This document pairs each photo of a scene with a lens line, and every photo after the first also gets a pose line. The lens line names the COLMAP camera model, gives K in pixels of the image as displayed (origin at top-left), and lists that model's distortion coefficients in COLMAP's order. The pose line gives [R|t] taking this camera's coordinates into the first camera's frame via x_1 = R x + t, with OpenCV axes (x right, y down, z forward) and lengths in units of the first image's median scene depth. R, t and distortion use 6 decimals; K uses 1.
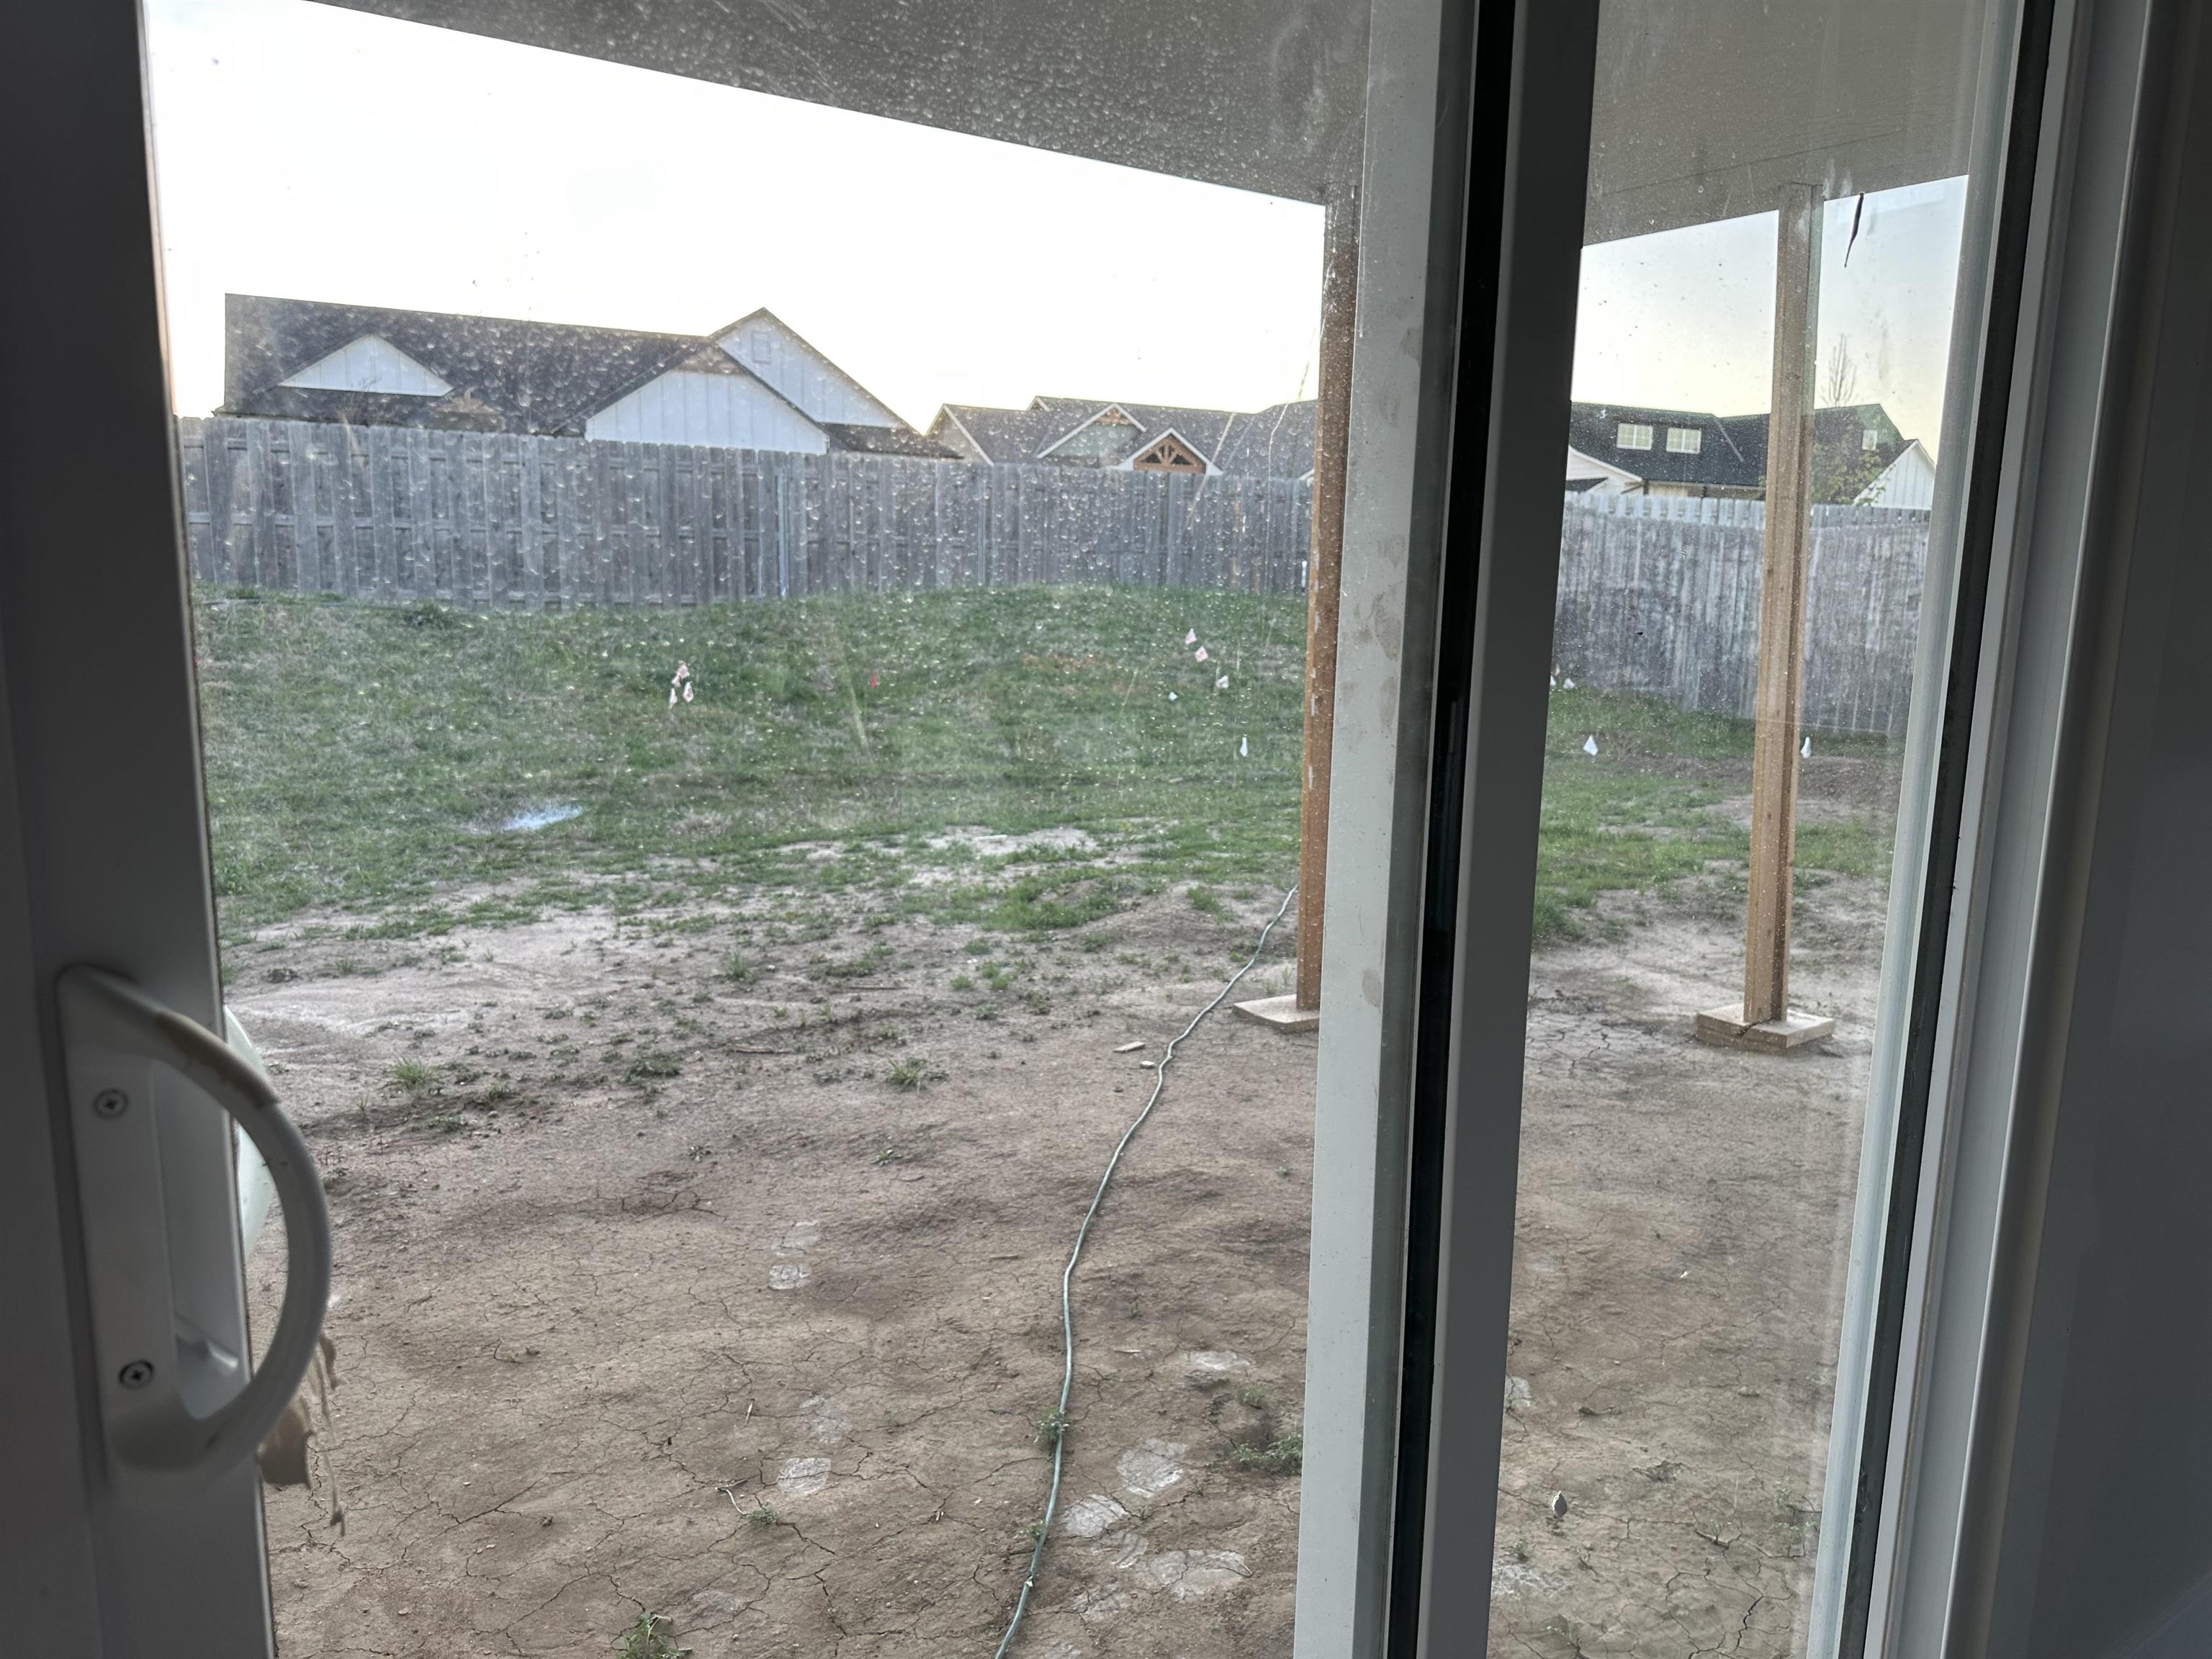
lens RADIAL K [[1541.6, 0, 1101.0], [0, 1541.6, 837.2], [0, 0, 1]] dist [0.083765, -0.109191]
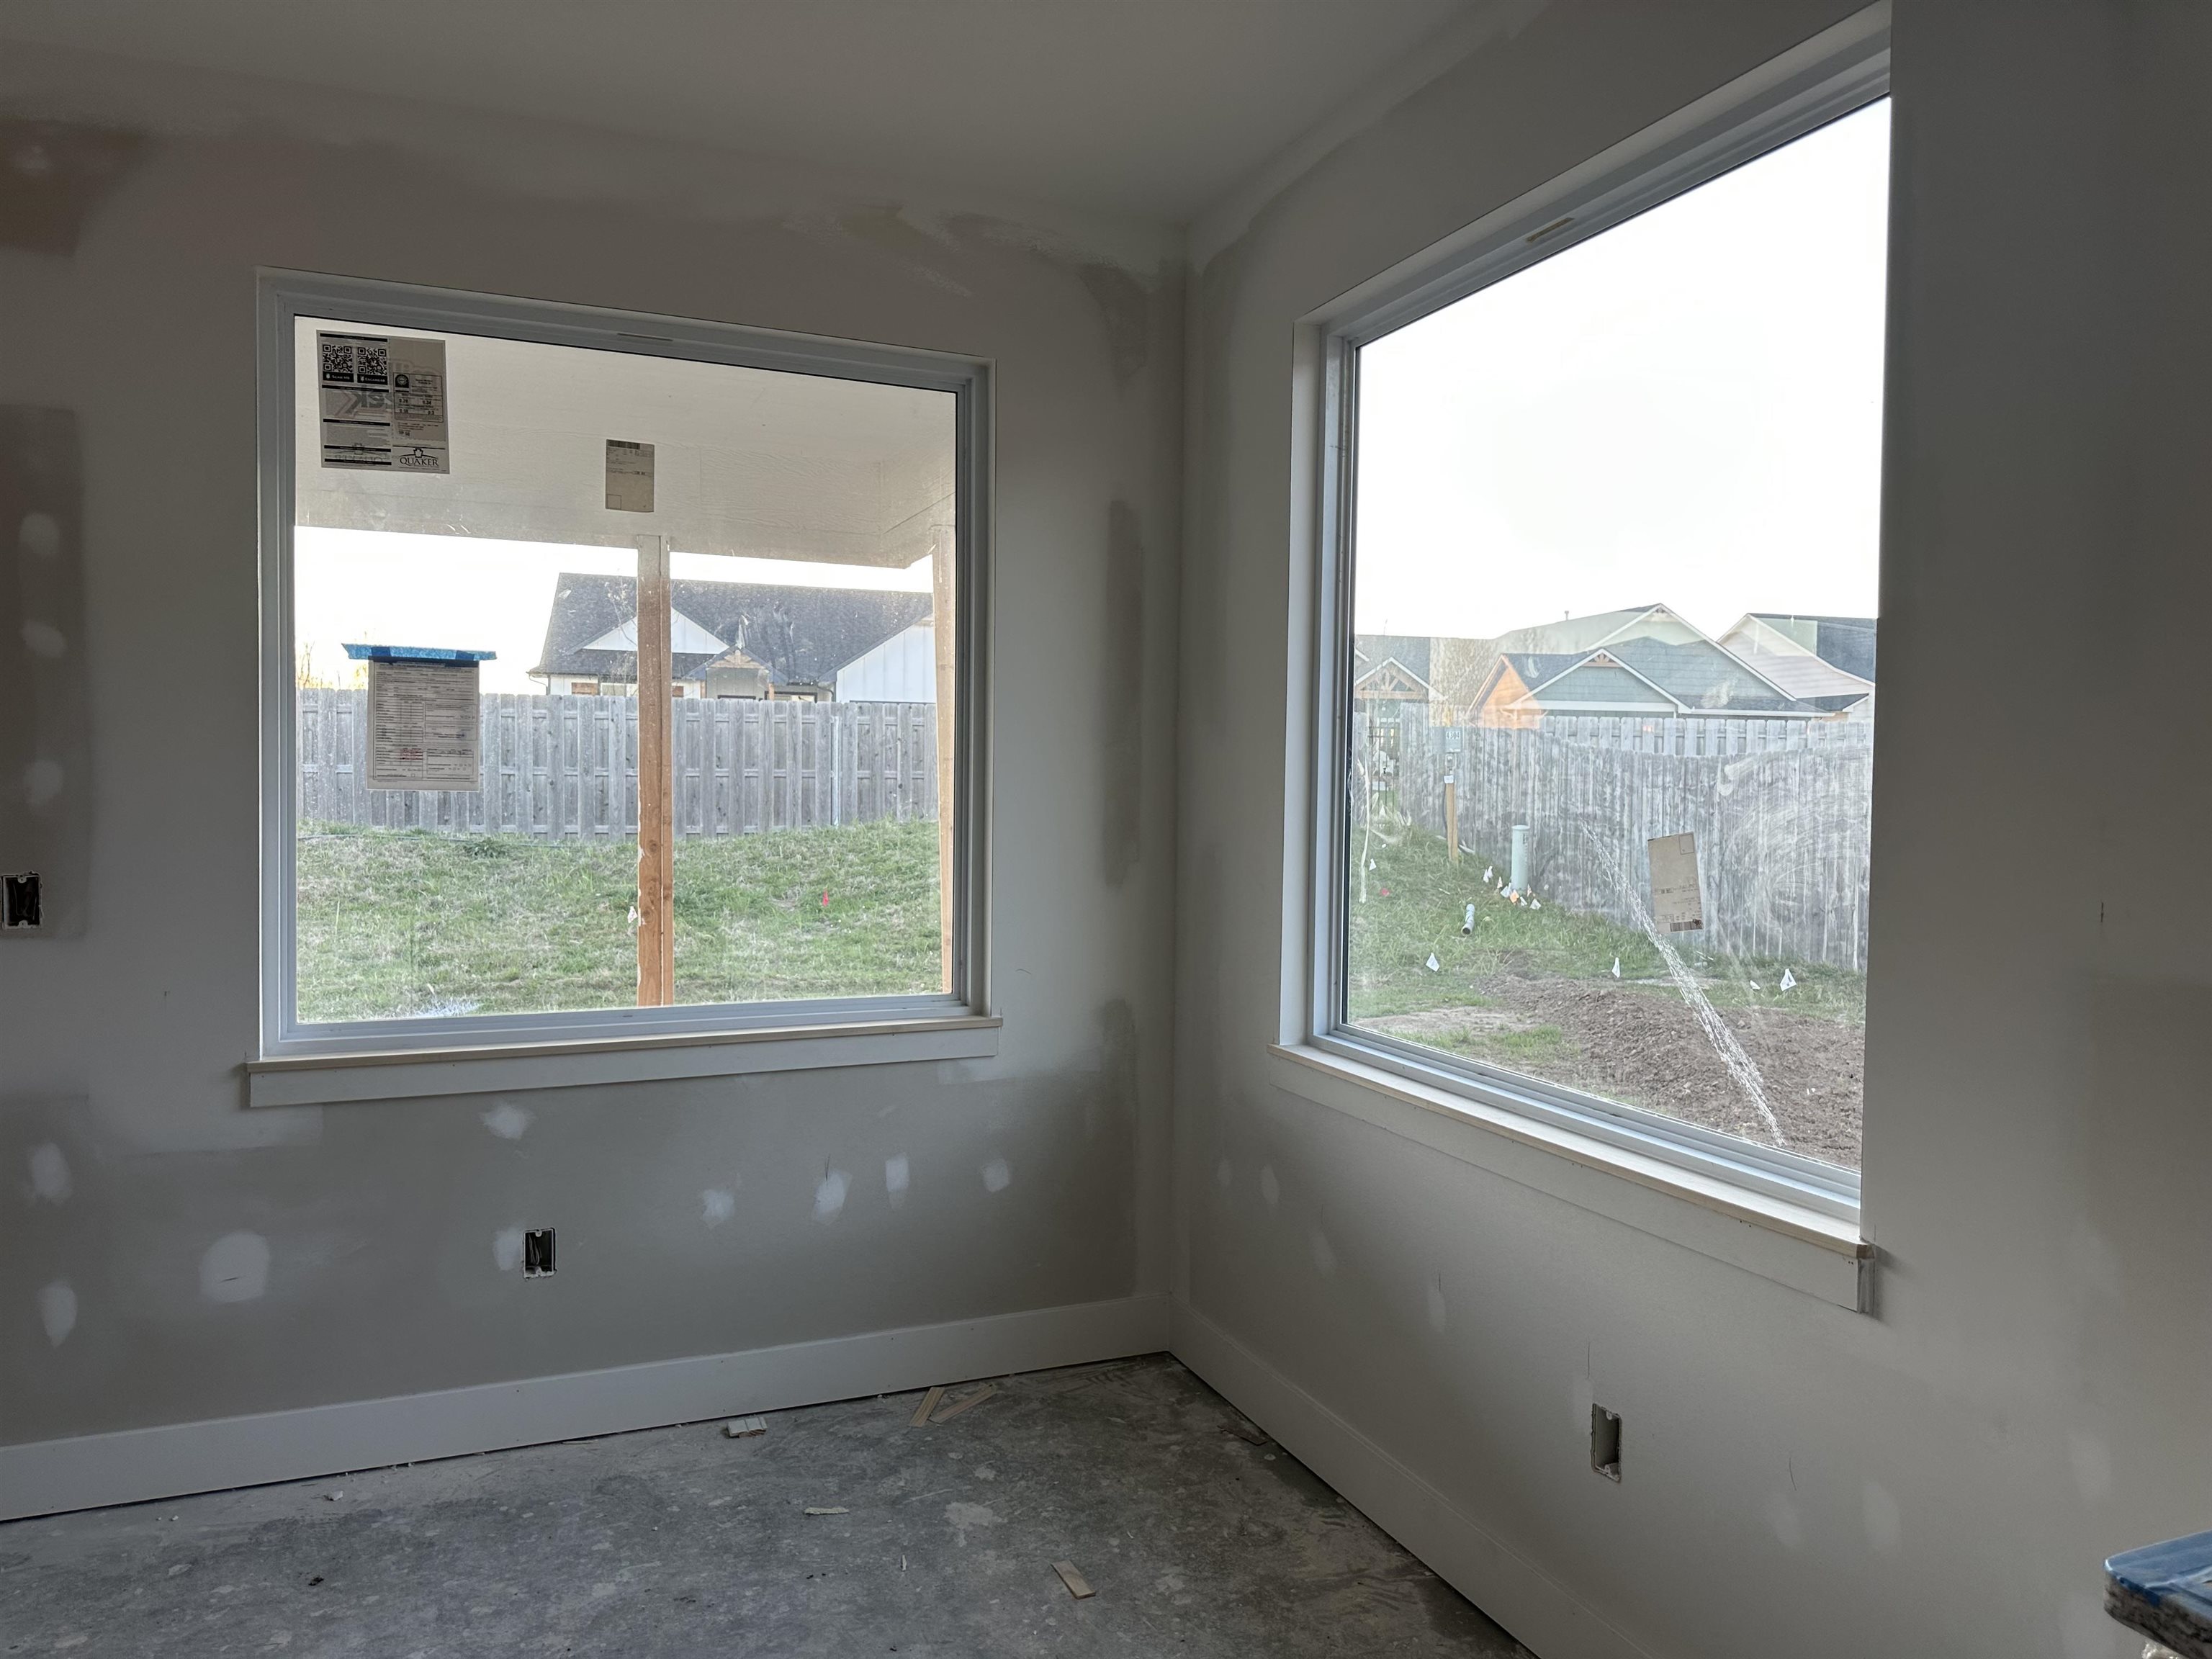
lens RADIAL K [[1541.6, 0, 1108.2], [0, 1541.6, 822.2], [0, 0, 1]] dist [0.083765, -0.109191]
pose [[0.979436, -0.008270, -0.201583, 0.245524], [-0.022333, 0.988576, -0.149063, 0.006429], [0.200513, 0.150499, 0.968062, -0.058136]]
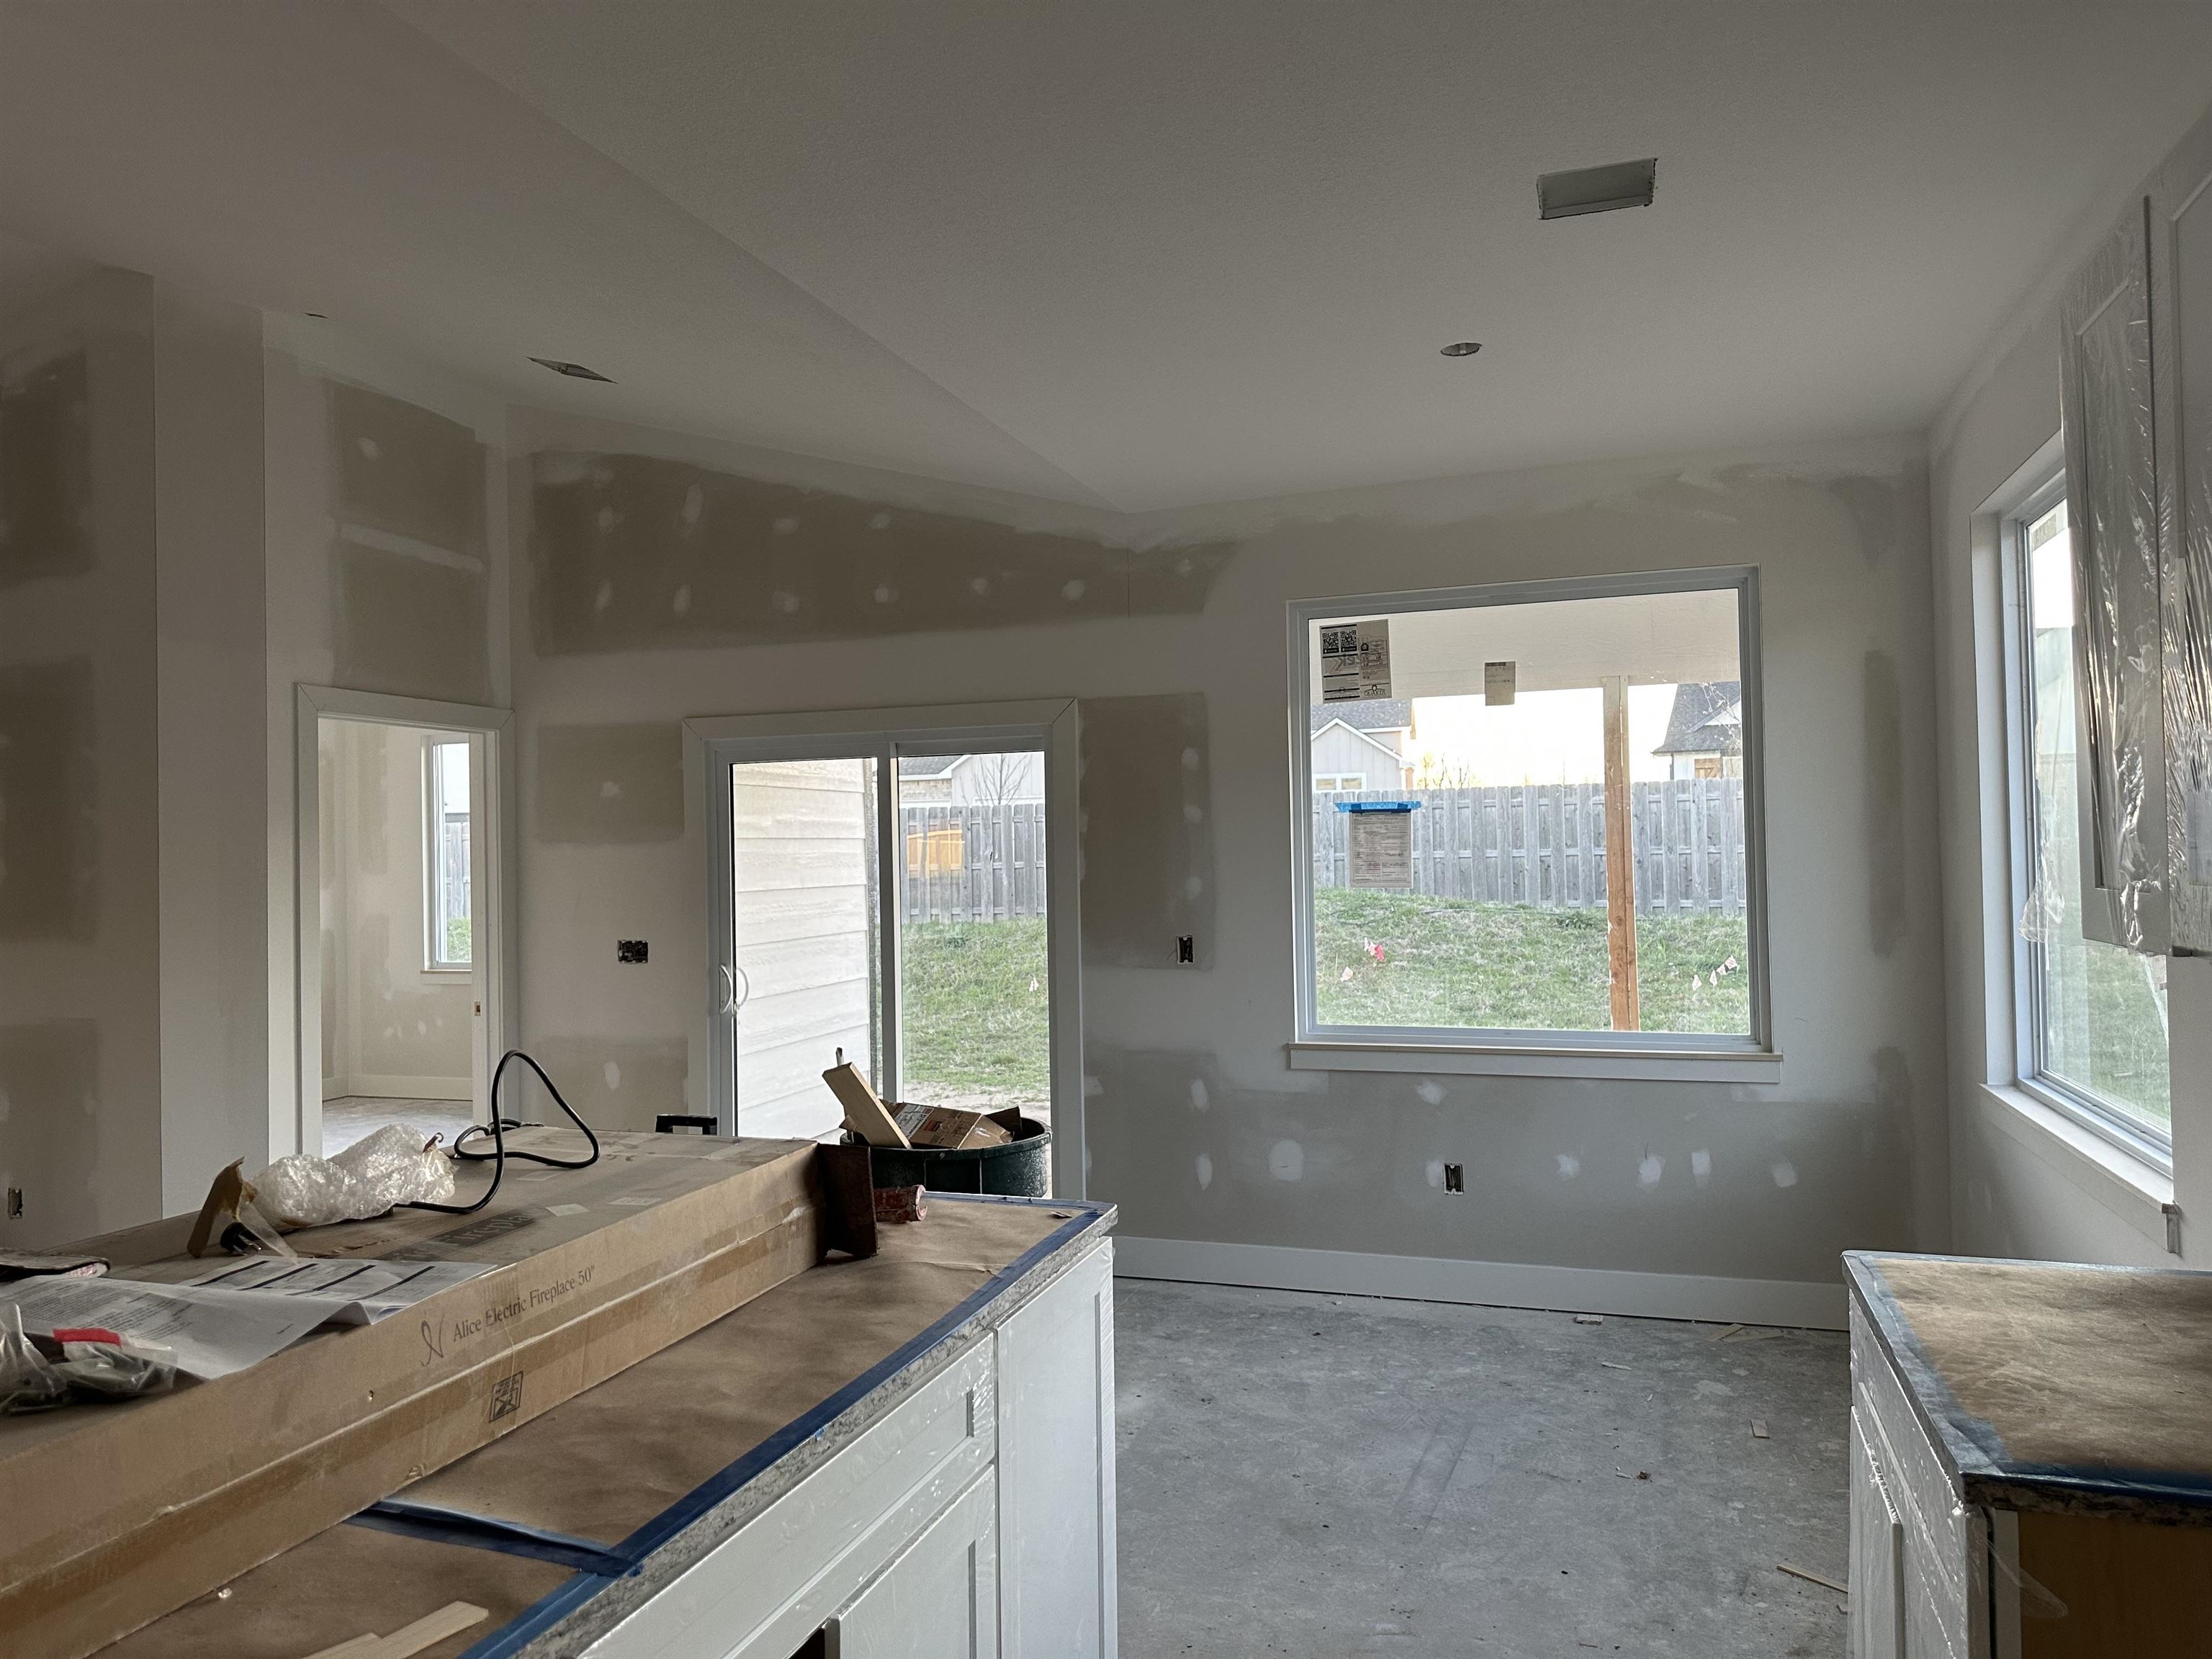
lens RADIAL K [[1541.6, 0, 1098.1], [0, 1541.6, 827.6], [0, 0, 1]] dist [0.083765, -0.109191]
pose [[0.607885, -0.051546, -0.792350, 0.349531], [-0.104257, 0.984070, -0.144003, 0.015948], [0.787150, 0.170146, 0.592828, -0.131292]]
